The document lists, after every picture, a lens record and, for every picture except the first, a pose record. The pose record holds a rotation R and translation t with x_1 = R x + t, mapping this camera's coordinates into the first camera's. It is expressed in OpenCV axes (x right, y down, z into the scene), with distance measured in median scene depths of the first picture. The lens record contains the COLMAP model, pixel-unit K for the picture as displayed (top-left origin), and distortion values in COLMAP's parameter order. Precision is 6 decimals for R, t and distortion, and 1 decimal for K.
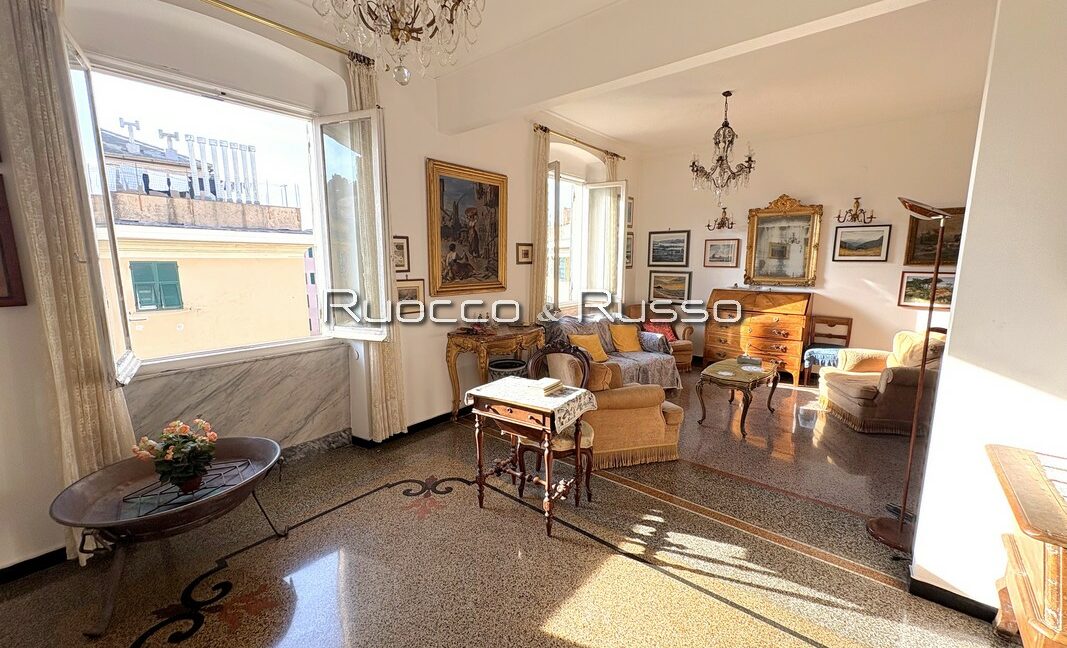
lens RADIAL K [[425.9, 0, 533.7], [0, 425.9, 325.1], [0, 0, 1]] dist [-0.000431, 0.000277]
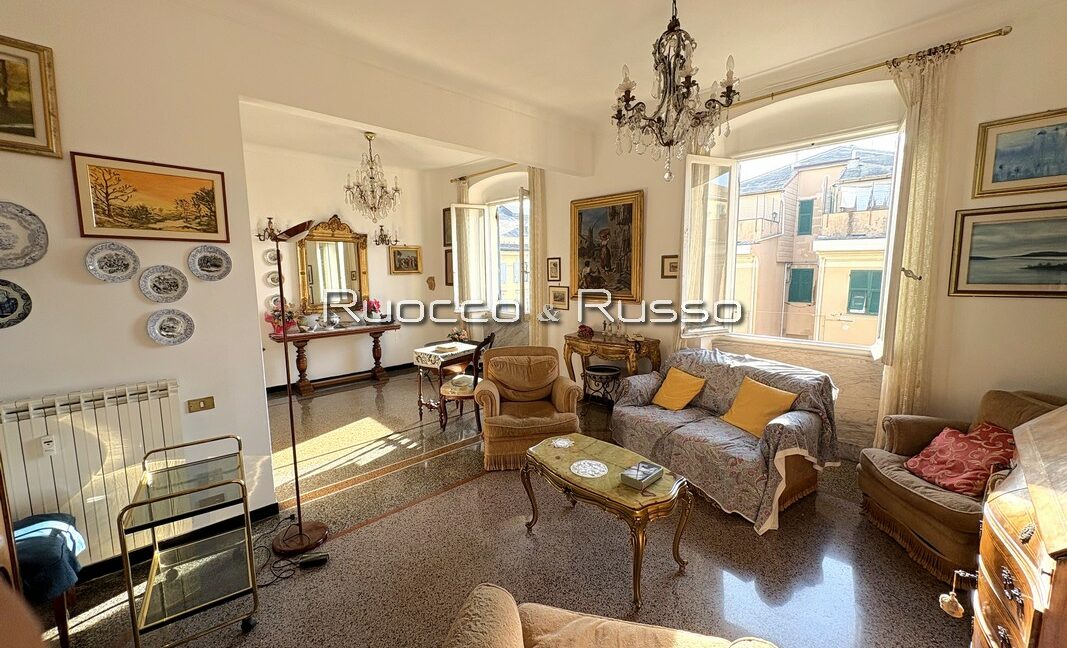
lens RADIAL K [[425.9, 0, 531.9], [0, 425.9, 323.3], [0, 0, 1]] dist [-0.000431, 0.000277]
pose [[-0.111308, 0.125537, -0.985825, 1.127041], [-0.144589, 0.979388, 0.141043, -0.166404], [0.983211, 0.158238, -0.090862, 1.000783]]
